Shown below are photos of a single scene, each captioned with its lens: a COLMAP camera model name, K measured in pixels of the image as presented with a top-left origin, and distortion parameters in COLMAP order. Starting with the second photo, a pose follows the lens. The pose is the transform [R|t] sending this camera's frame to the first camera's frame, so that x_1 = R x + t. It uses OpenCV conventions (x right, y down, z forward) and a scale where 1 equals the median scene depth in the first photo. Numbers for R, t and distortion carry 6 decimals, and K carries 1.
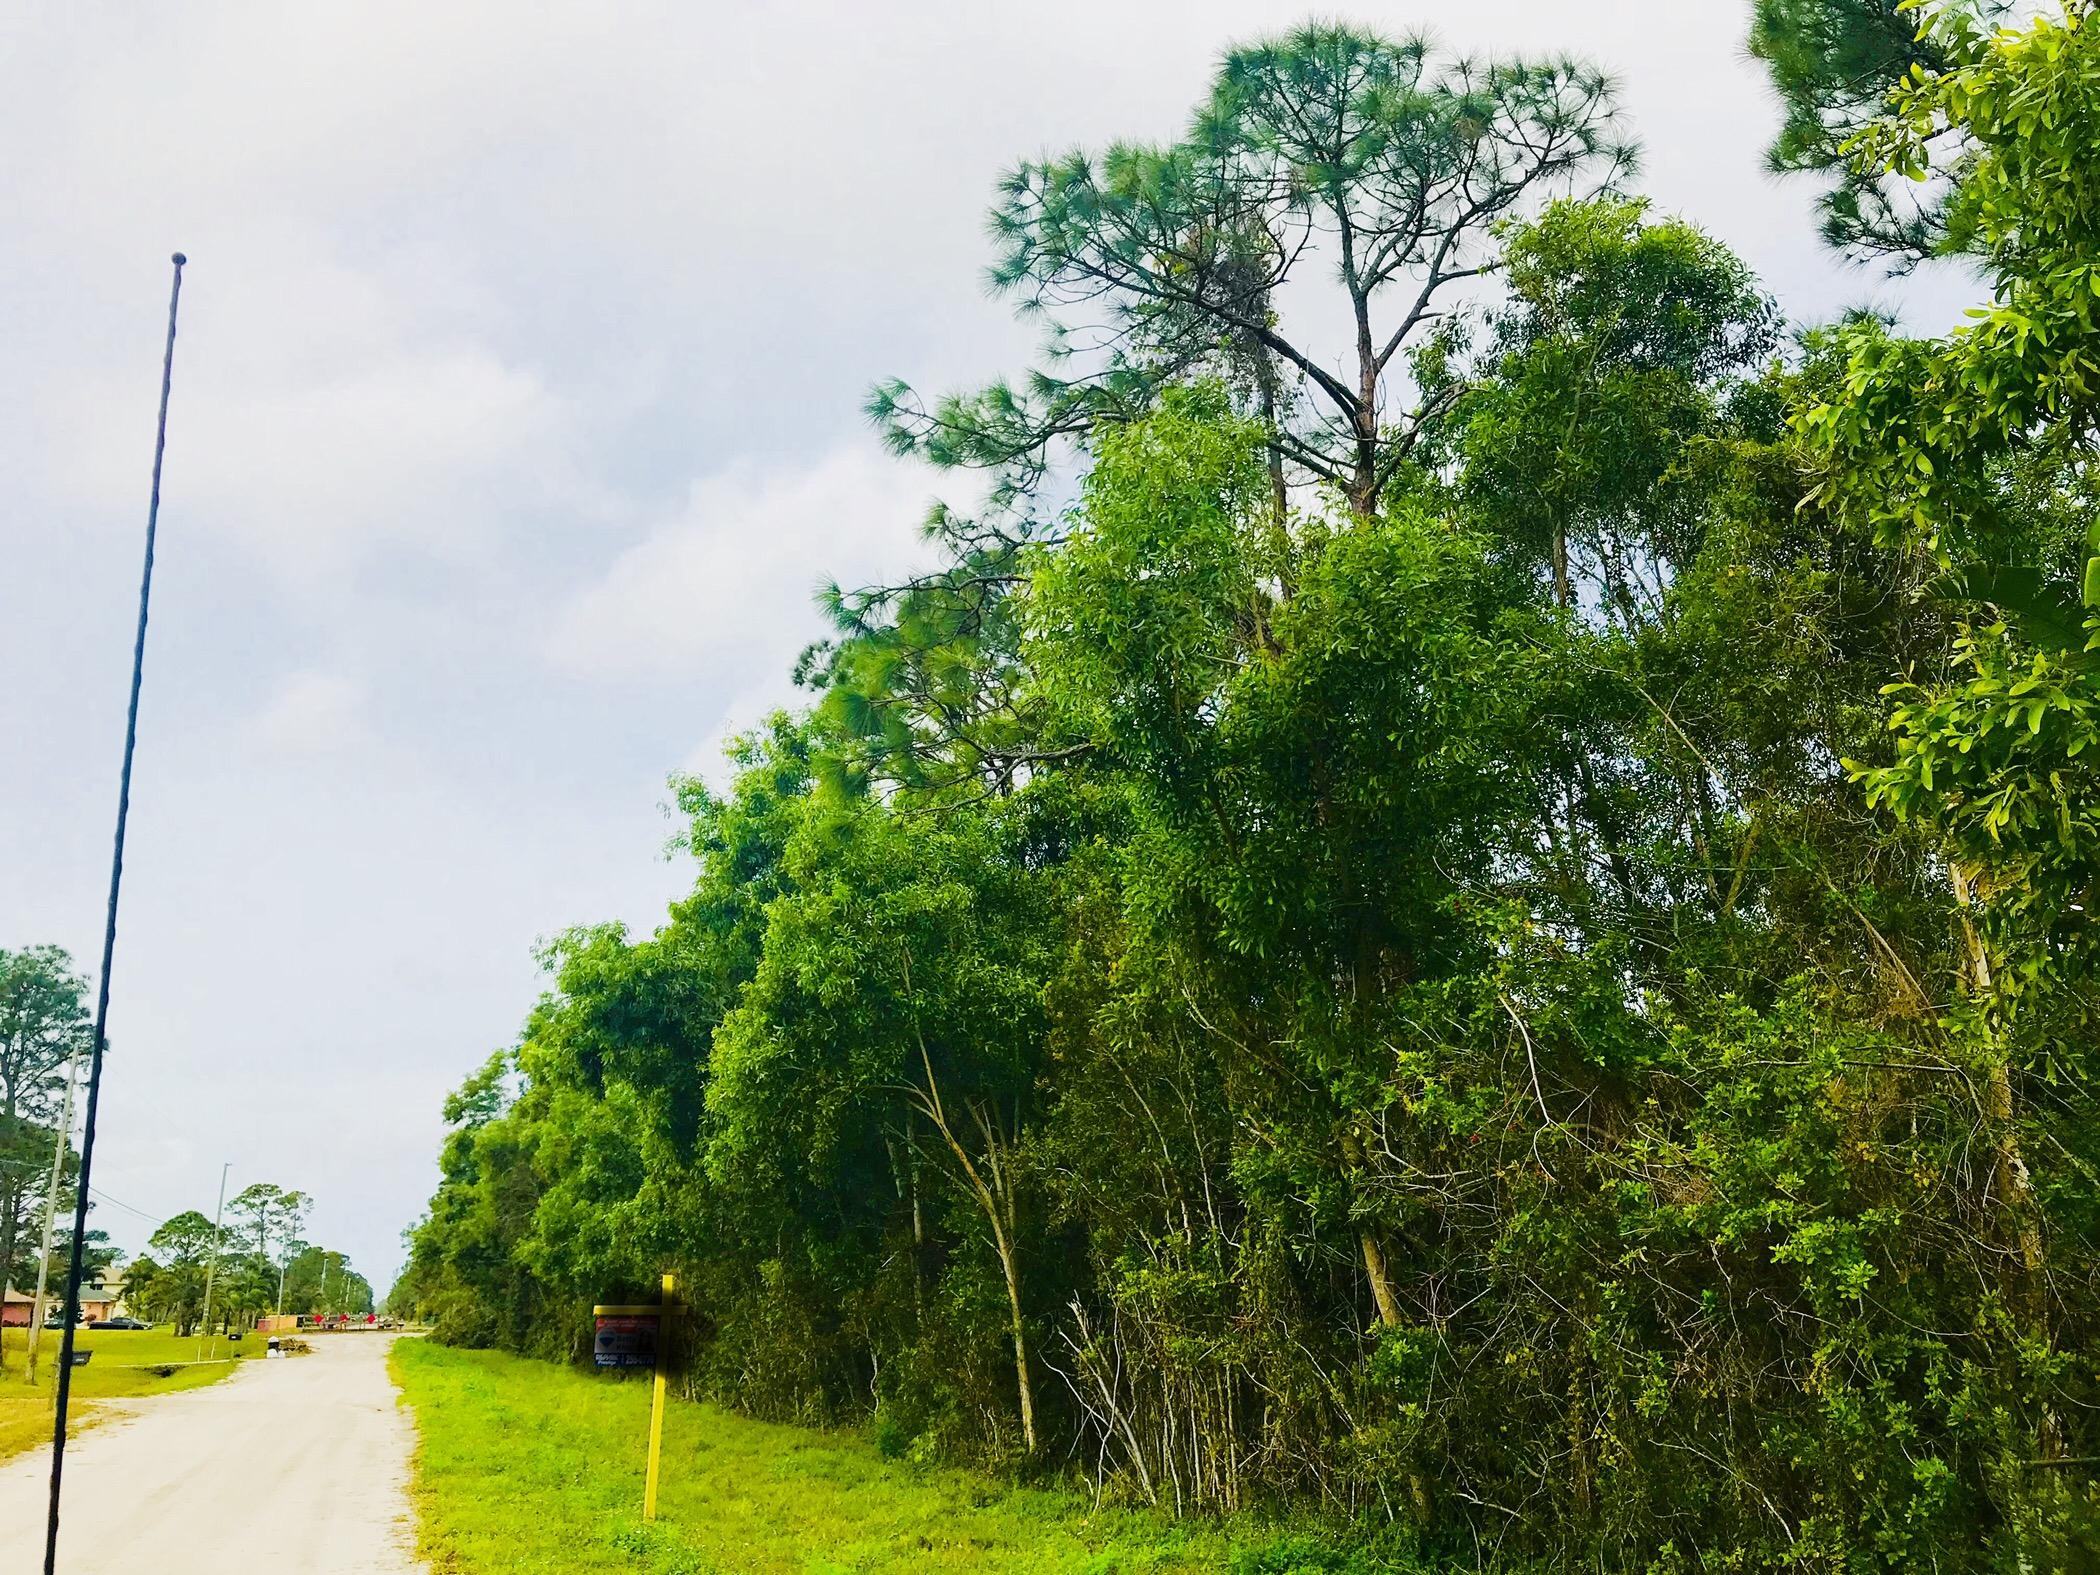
lens RADIAL K [[1771.0, 0, 1050.0], [0, 1771.0, 787.5], [0, 0, 1]] dist [0.010044, 0.001450]
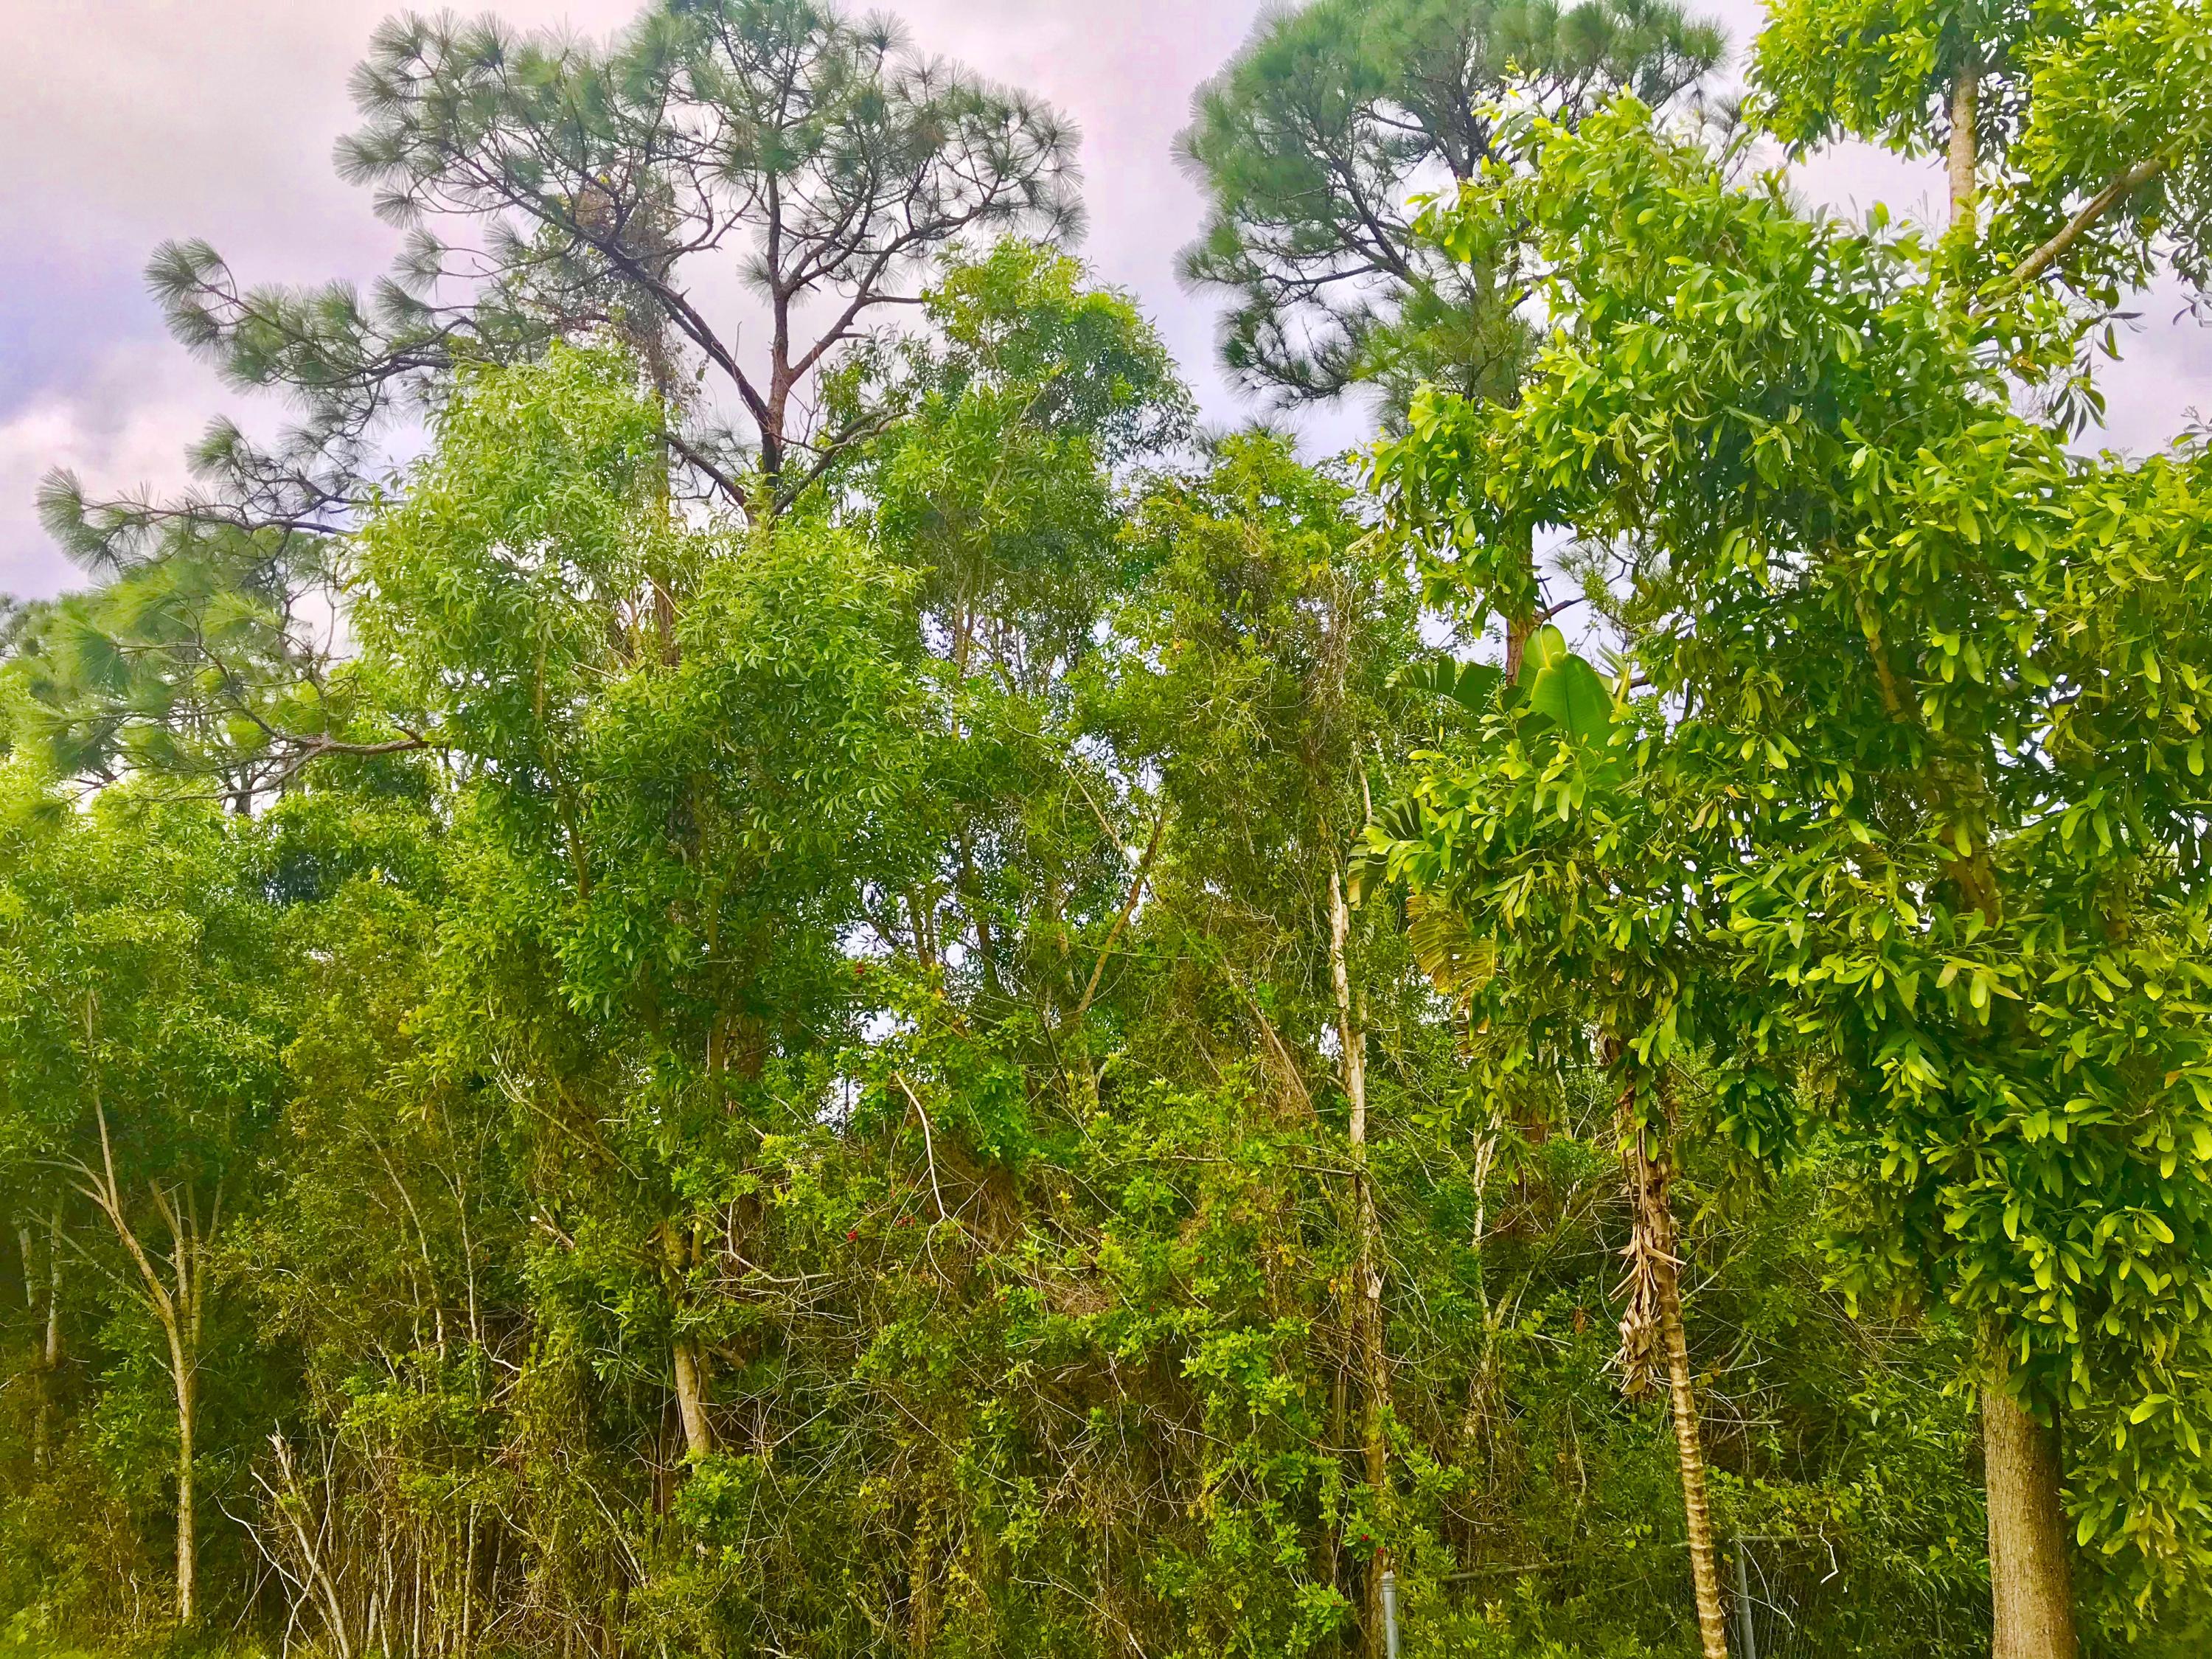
lens RADIAL K [[1807.5, 0, 1106.0], [0, 1807.5, 829.5], [0, 0, 1]] dist [0.043924, -0.049684]
pose [[0.899653, 0.114486, 0.421329, -0.034085], [-0.102171, 0.993419, -0.051776, 0.022624], [-0.424484, 0.003533, 0.905429, 0.096397]]
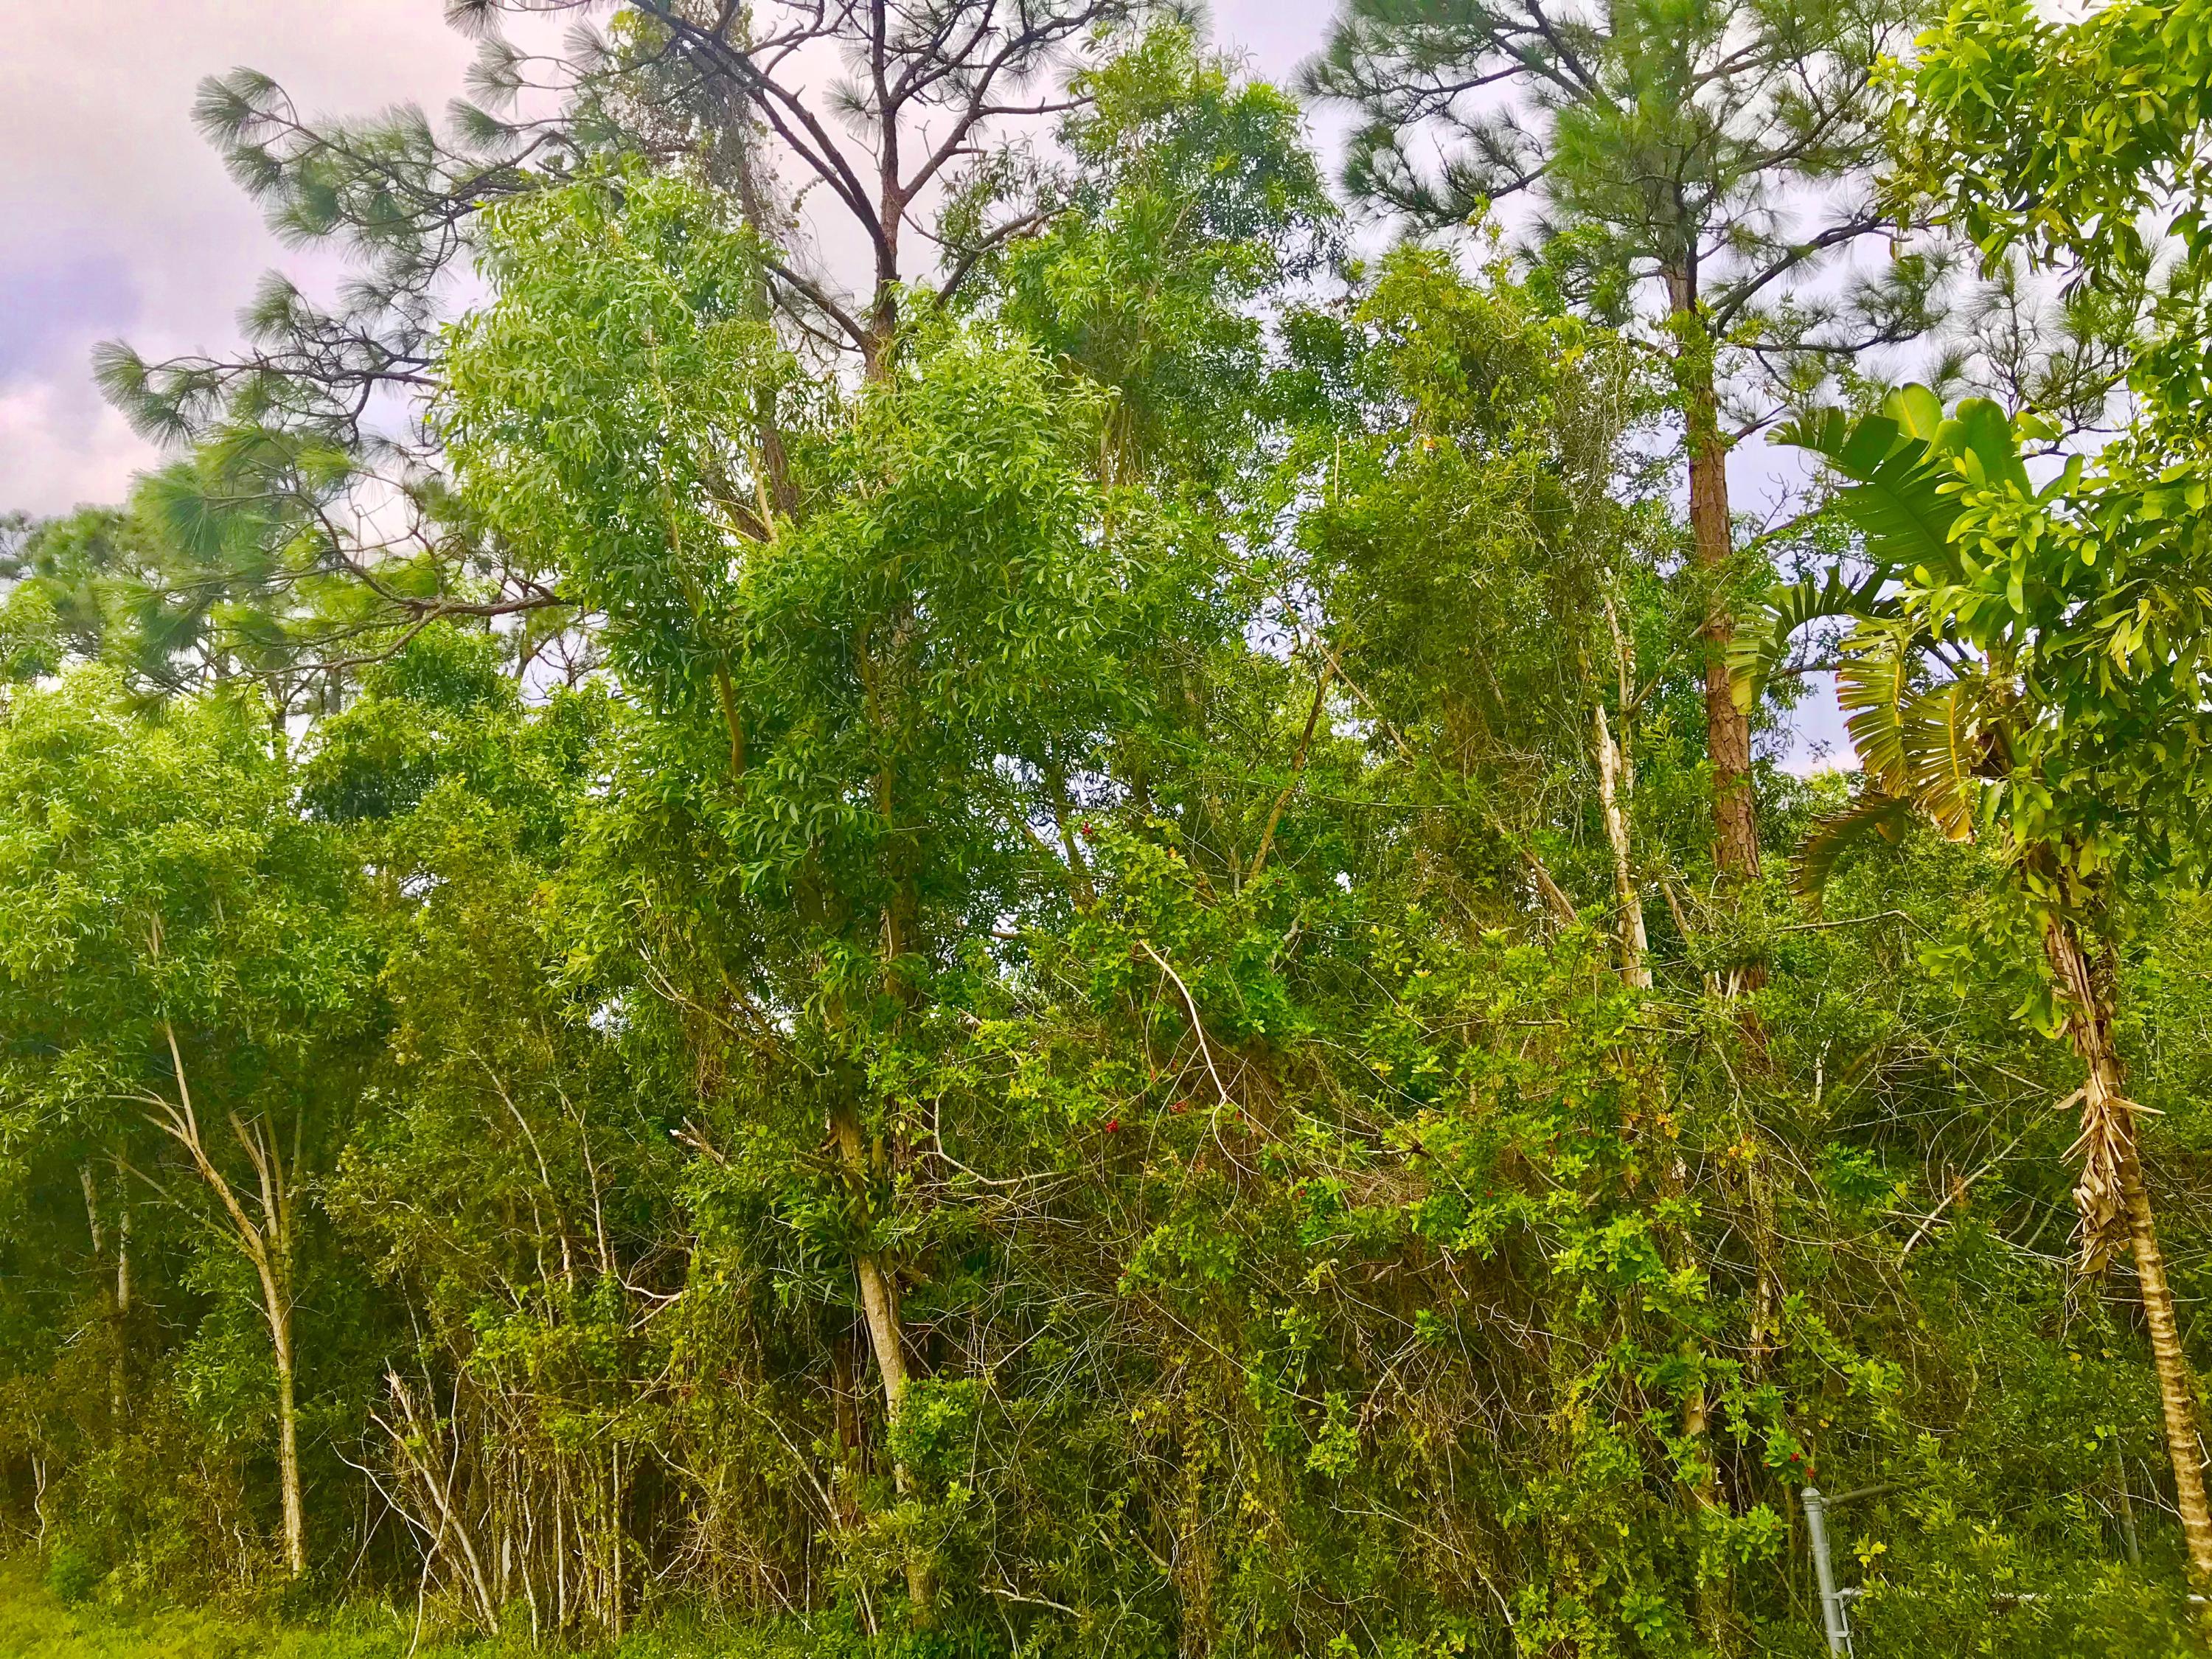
lens RADIAL K [[1802.7, 0, 1066.3], [0, 1802.7, 831.7], [0, 0, 1]] dist [0.007590, 0.002229]
pose [[0.904874, 0.067282, 0.420329, -0.078925], [-0.068065, 0.997594, -0.013157, 0.059346], [-0.420203, -0.016704, 0.907277, 0.220271]]
